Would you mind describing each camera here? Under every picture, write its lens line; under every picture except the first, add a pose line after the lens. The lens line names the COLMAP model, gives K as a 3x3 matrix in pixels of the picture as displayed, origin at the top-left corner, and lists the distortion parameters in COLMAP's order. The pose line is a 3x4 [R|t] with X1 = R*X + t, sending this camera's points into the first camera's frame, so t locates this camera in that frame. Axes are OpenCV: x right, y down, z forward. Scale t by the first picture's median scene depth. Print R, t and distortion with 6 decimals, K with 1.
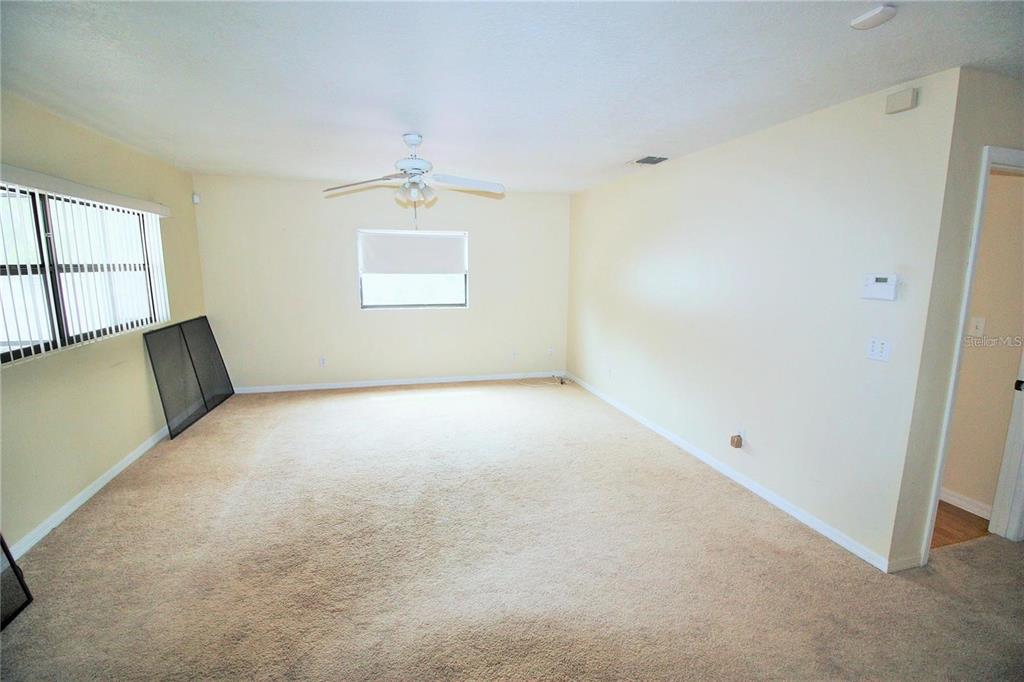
lens RADIAL K [[473.0, 0, 512.0], [0, 473.0, 341.0], [0, 0, 1]] dist [-0.001895, -0.000302]
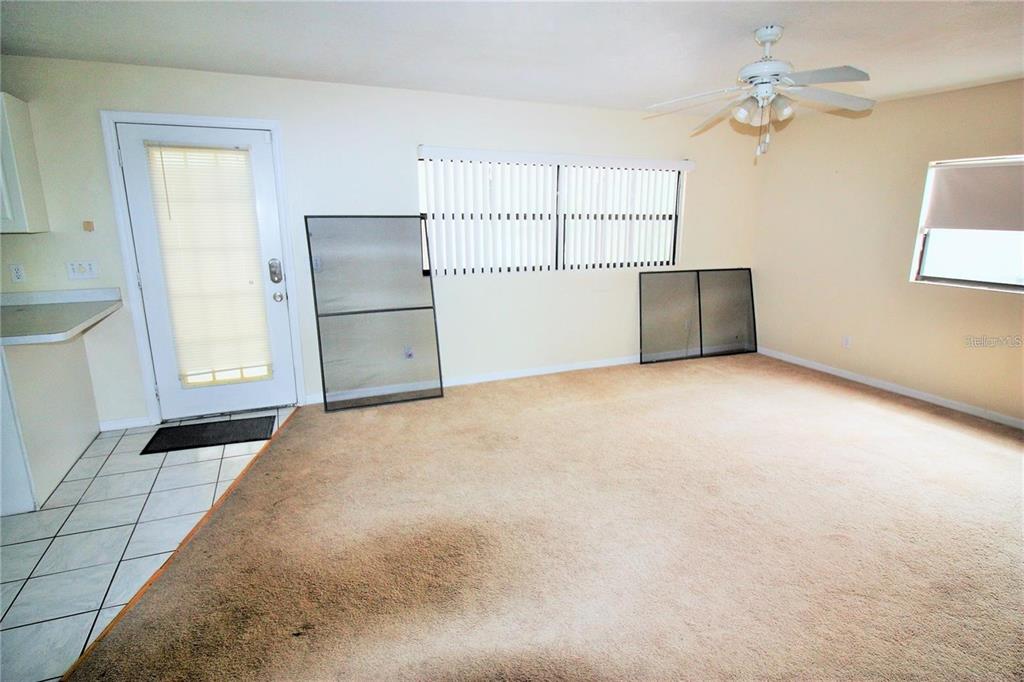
lens RADIAL K [[526.2, 0, 512.0], [0, 526.2, 341.0], [0, 0, 1]] dist [0.001023, -0.000106]
pose [[0.163022, 0.222012, -0.961319, 0.461816], [-0.162660, 0.967068, 0.195756, -0.051494], [0.973122, 0.124456, 0.193766, 0.404779]]
